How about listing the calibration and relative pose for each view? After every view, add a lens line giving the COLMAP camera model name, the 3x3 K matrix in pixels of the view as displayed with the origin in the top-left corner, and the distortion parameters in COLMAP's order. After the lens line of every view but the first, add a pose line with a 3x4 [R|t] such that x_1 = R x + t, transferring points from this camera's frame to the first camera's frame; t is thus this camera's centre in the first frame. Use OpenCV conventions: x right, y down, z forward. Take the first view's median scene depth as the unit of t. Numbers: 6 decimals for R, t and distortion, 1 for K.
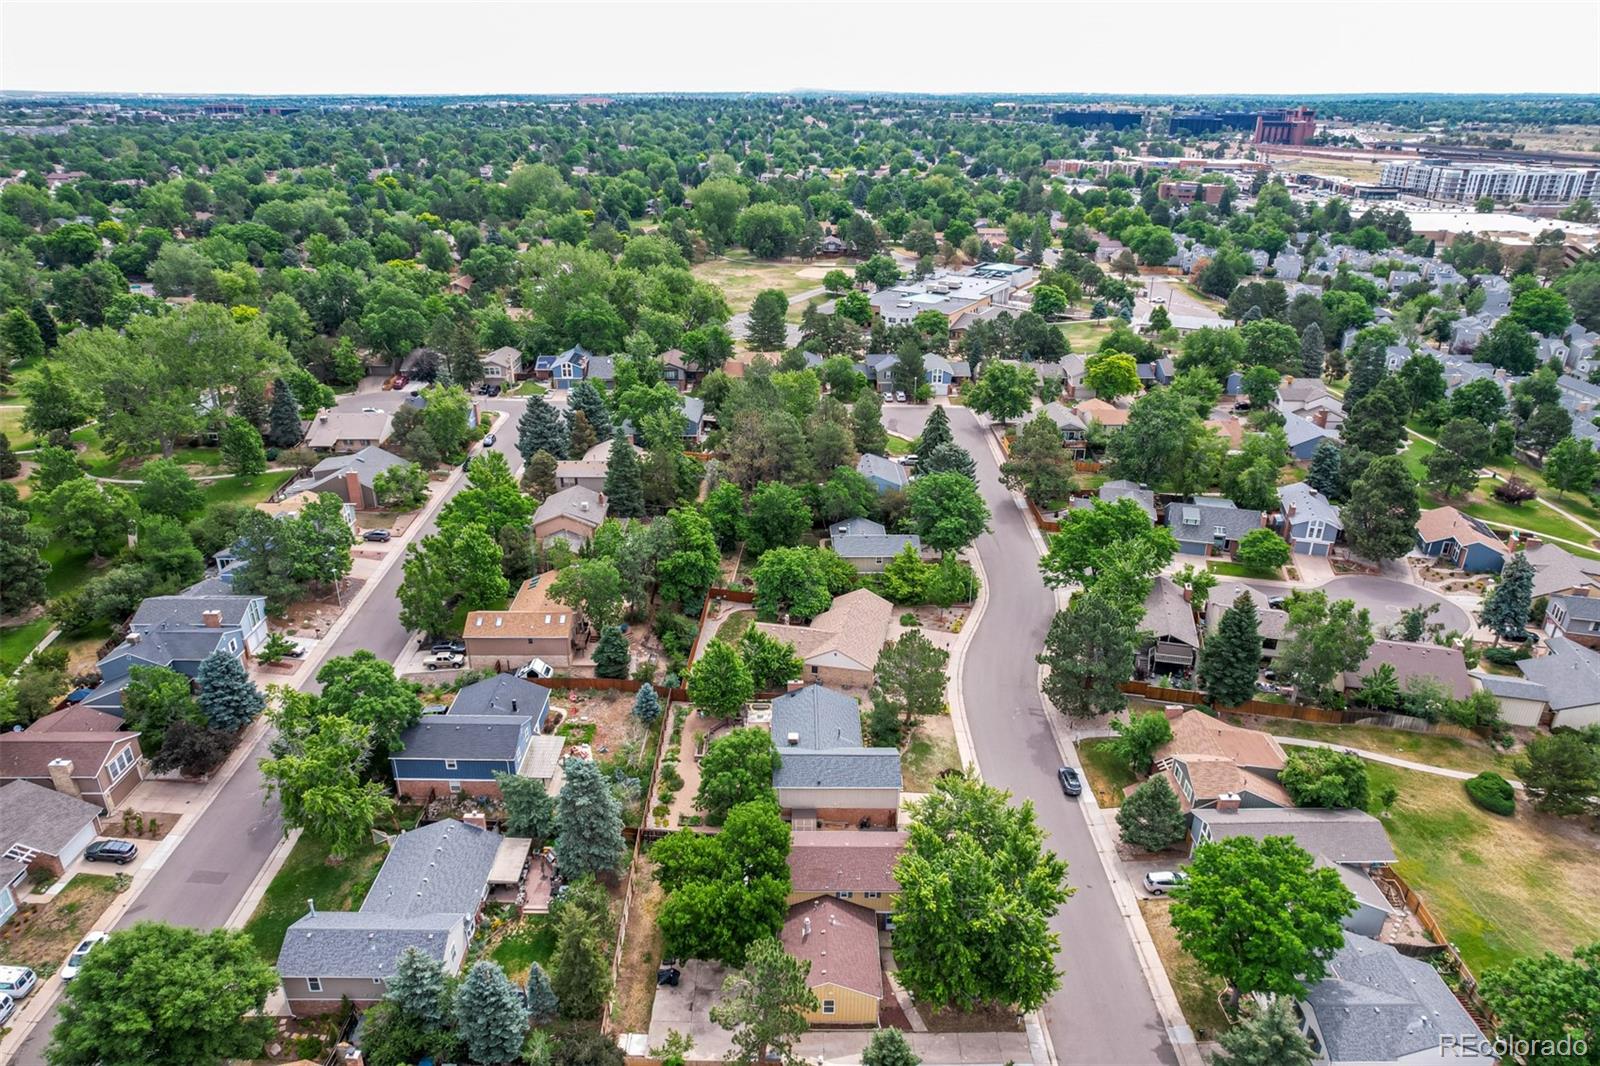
lens RADIAL K [[1023.1, 0, 798.3], [0, 1023.1, 540.9], [0, 0, 1]] dist [-0.058489, 0.044719]
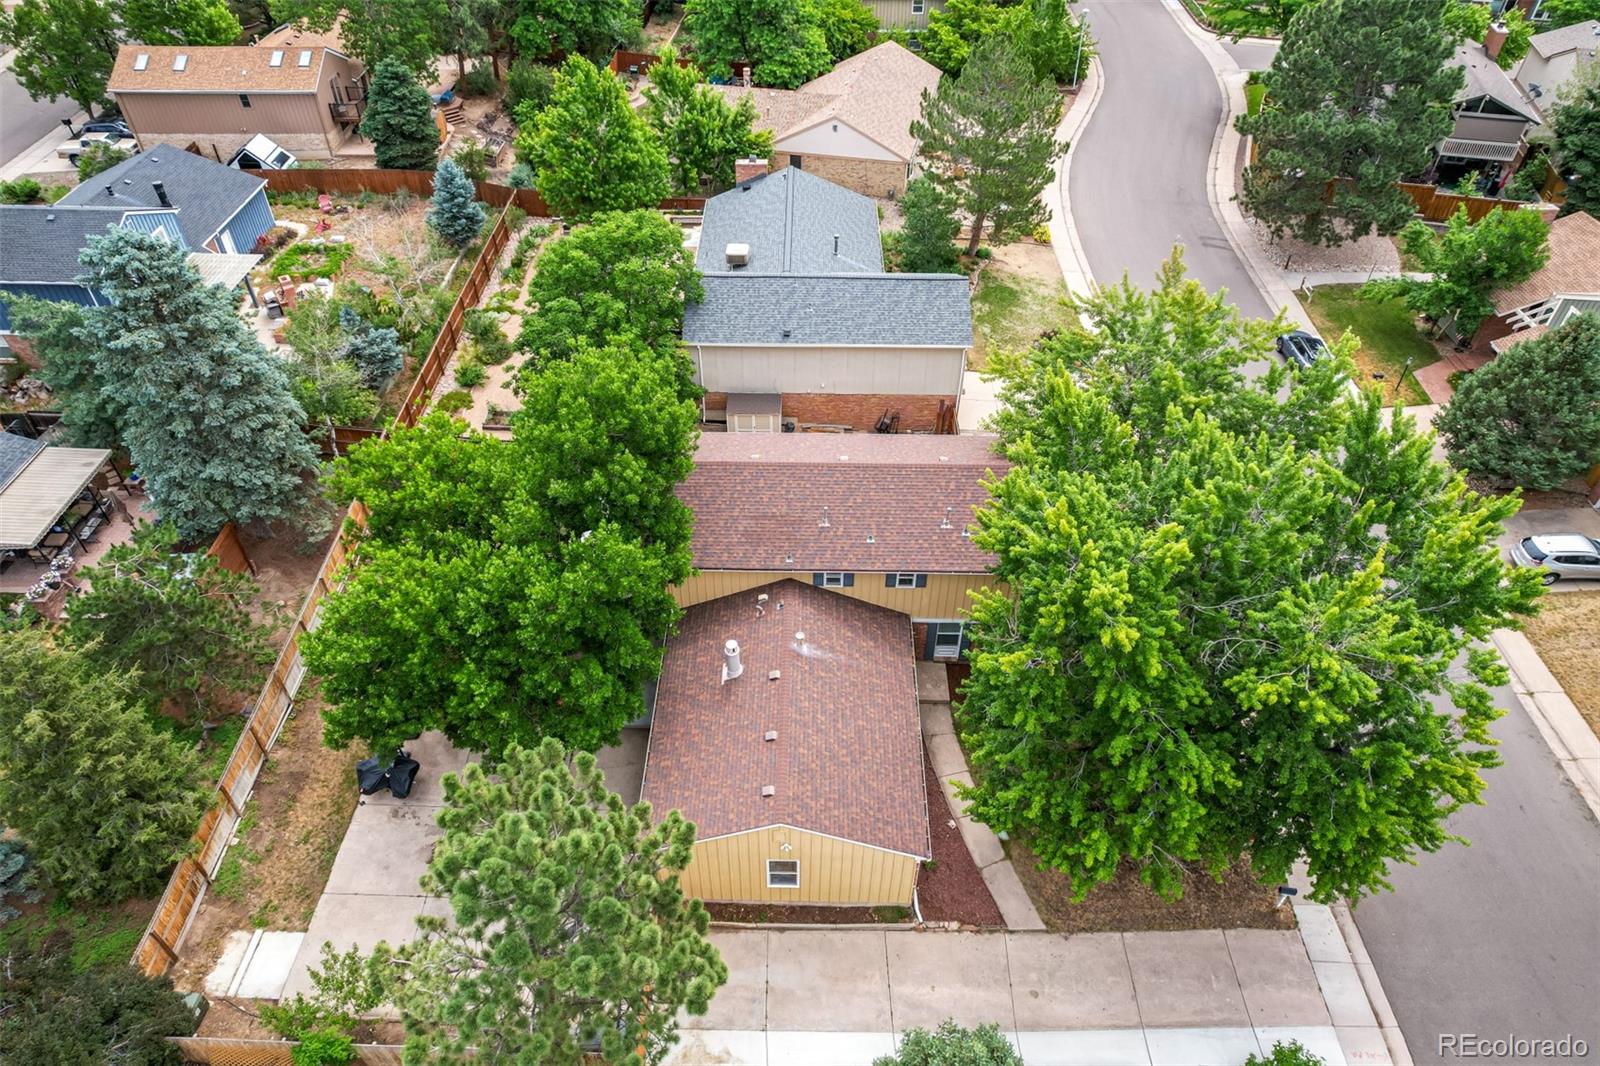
lens RADIAL K [[1023.1, 0, 806.0], [0, 1023.1, 538.2], [0, 0, 1]] dist [-0.058489, 0.044719]
pose [[0.999969, 0.005447, -0.005641, 0.031948], [-0.003412, 0.949922, 0.312470, 0.182584], [0.007060, -0.312441, 0.949911, 0.548581]]
